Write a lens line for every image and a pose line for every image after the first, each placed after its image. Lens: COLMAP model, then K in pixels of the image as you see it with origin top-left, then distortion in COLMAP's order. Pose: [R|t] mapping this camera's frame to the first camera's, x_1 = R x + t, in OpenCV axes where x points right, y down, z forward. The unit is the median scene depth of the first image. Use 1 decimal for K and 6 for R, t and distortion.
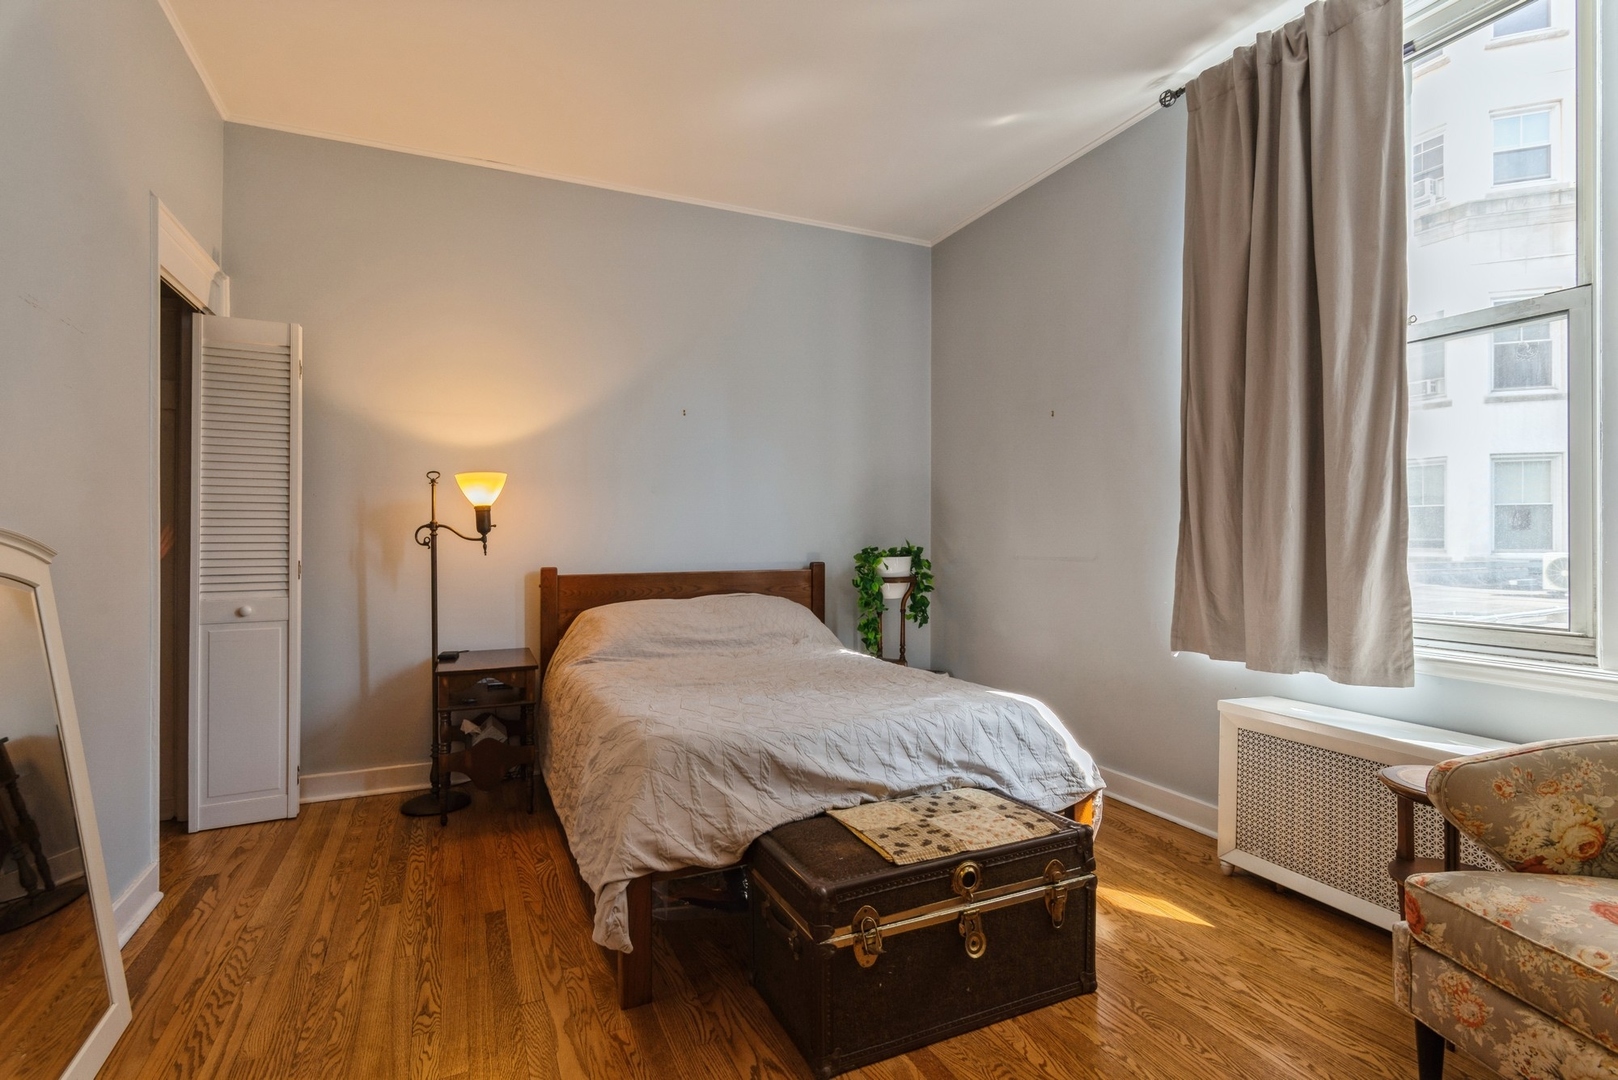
lens RADIAL K [[785.6, 0, 801.3], [0, 785.6, 542.0], [0, 0, 1]] dist [0.001596, -0.000115]
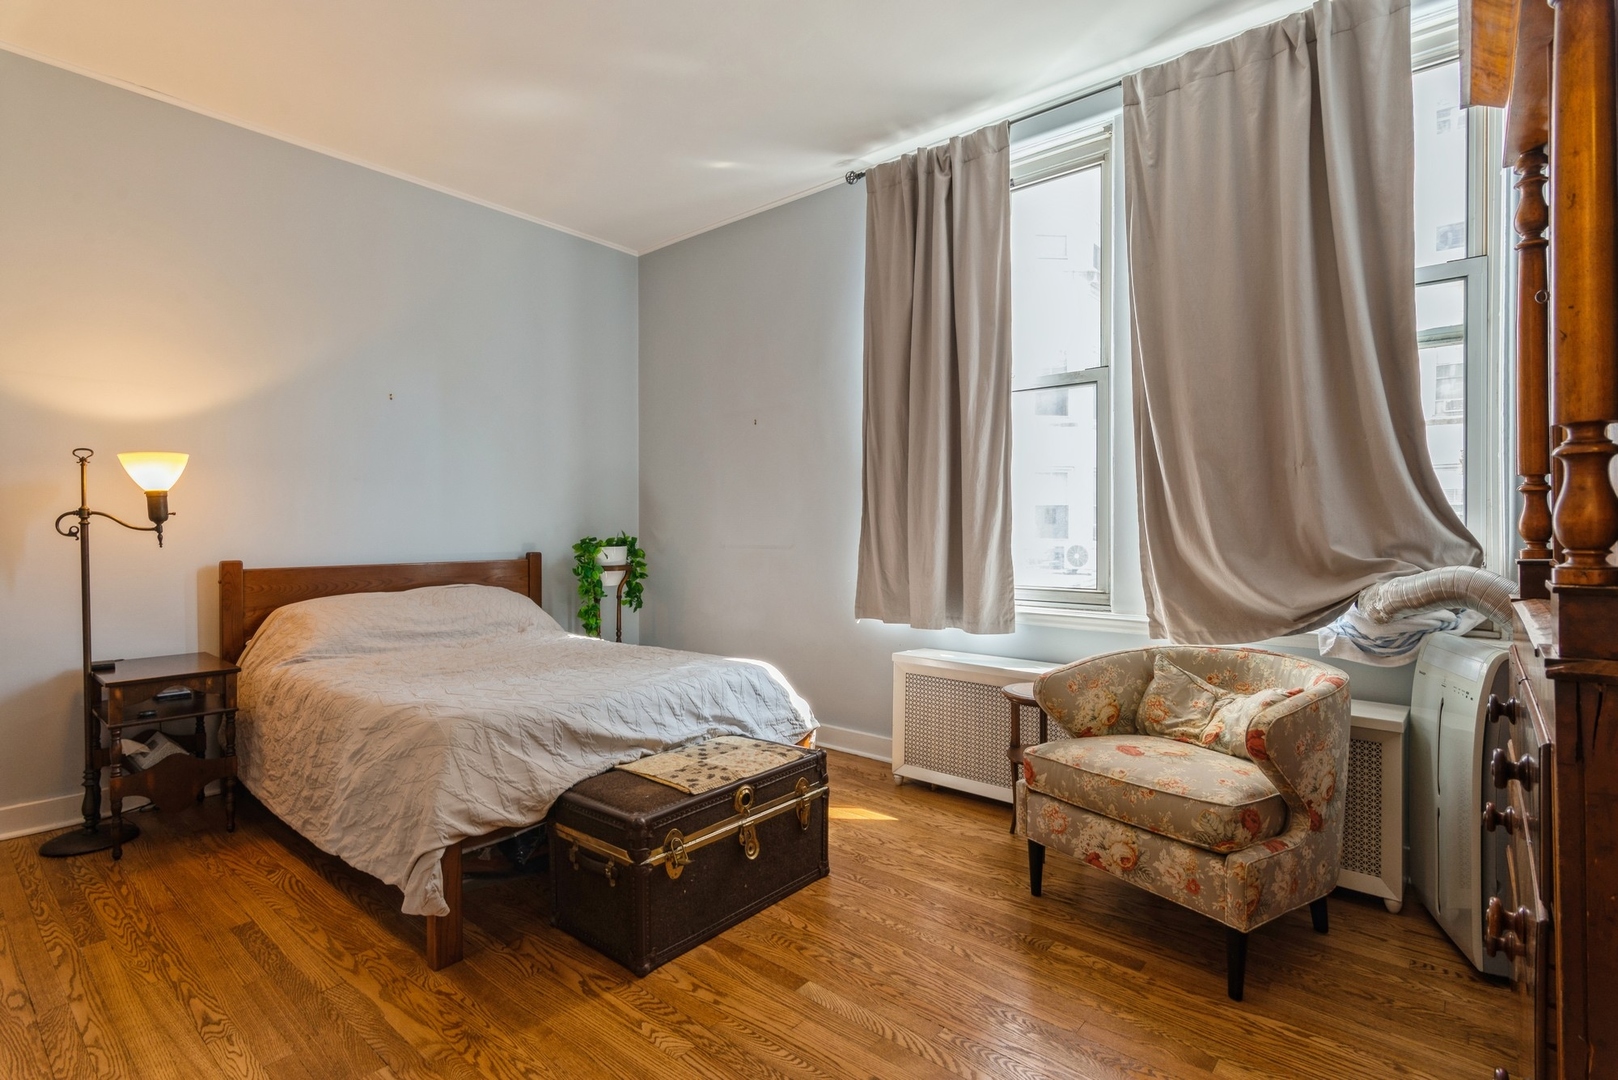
lens RADIAL K [[785.6, 0, 801.3], [0, 785.6, 542.0], [0, 0, 1]] dist [0.001596, -0.000115]
pose [[0.905367, -0.004481, 0.424607, -0.178068], [-0.000113, 0.999942, 0.010793, 0.002037], [-0.424630, -0.009819, 0.905314, -0.130441]]
